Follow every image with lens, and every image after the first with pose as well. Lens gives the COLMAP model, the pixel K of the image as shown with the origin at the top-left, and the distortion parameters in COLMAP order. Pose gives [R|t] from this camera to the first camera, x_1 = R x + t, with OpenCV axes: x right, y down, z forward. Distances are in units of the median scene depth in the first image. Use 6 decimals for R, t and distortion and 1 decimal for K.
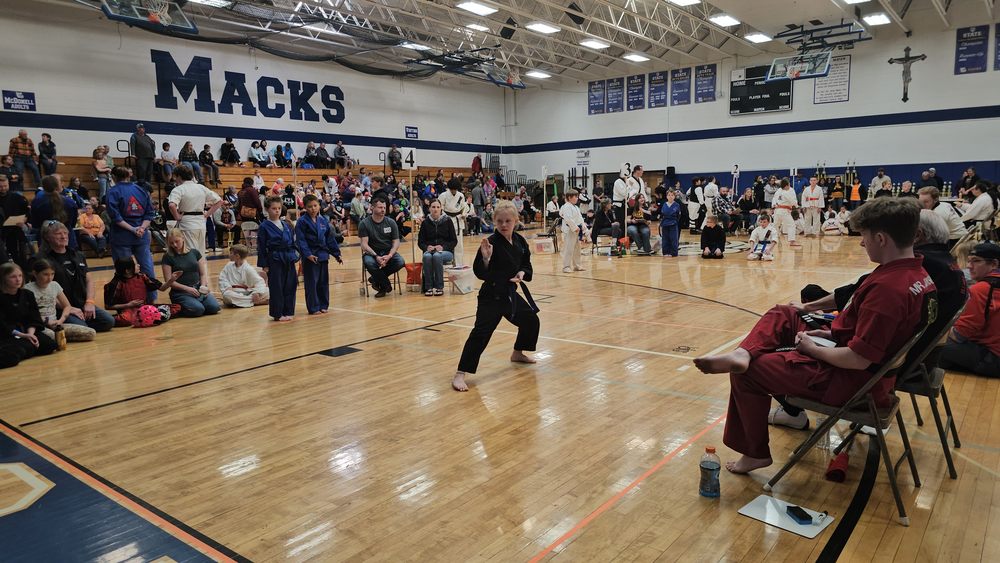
lens RADIAL K [[677.8, 0, 500.0], [0, 677.8, 281.5], [0, 0, 1]] dist [0.216205, -0.185952]
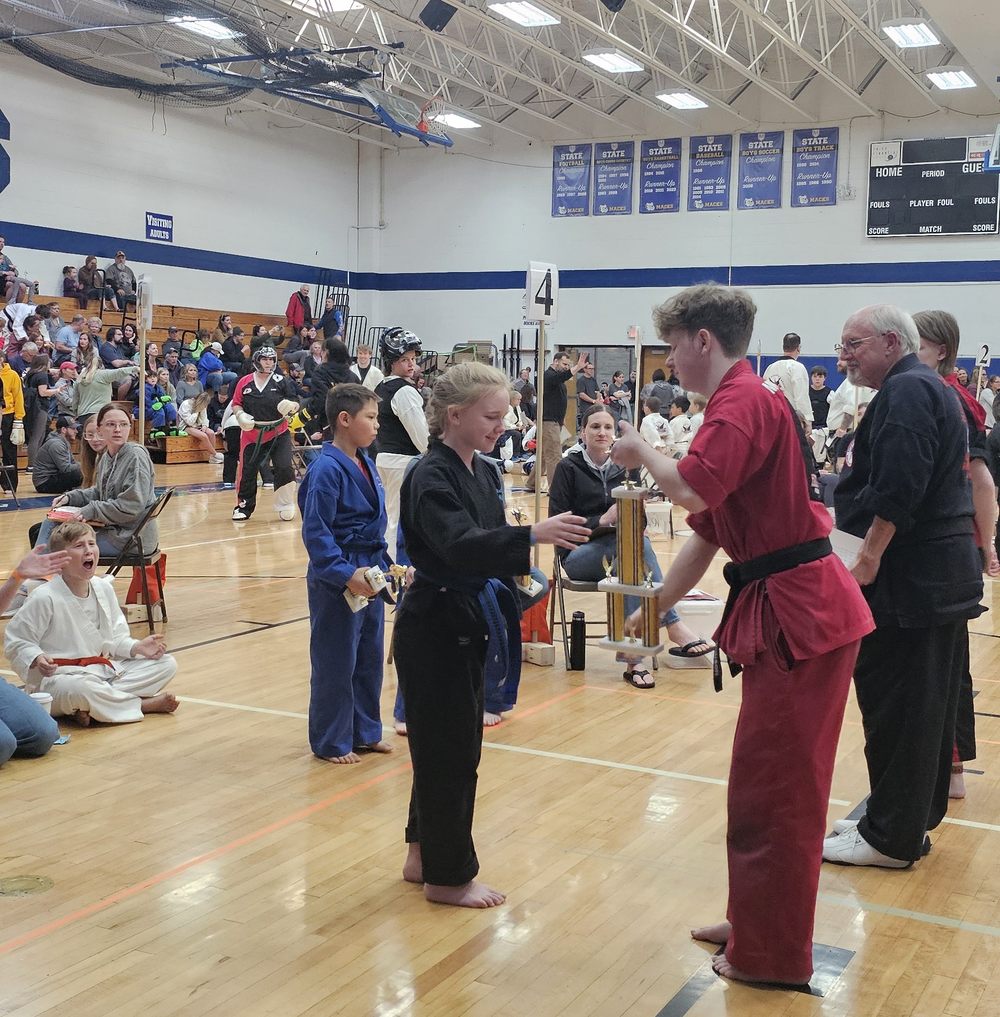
lens RADIAL K [[1429.6, 0, 485.3], [0, 1429.6, 472.6], [0, 0, 1]] dist [0.392138, -0.990434]
pose [[0.981884, 0.030090, 0.187080, -0.102887], [-0.018264, 0.997743, -0.064619, -0.011925], [-0.188602, 0.060031, 0.980217, 0.091602]]
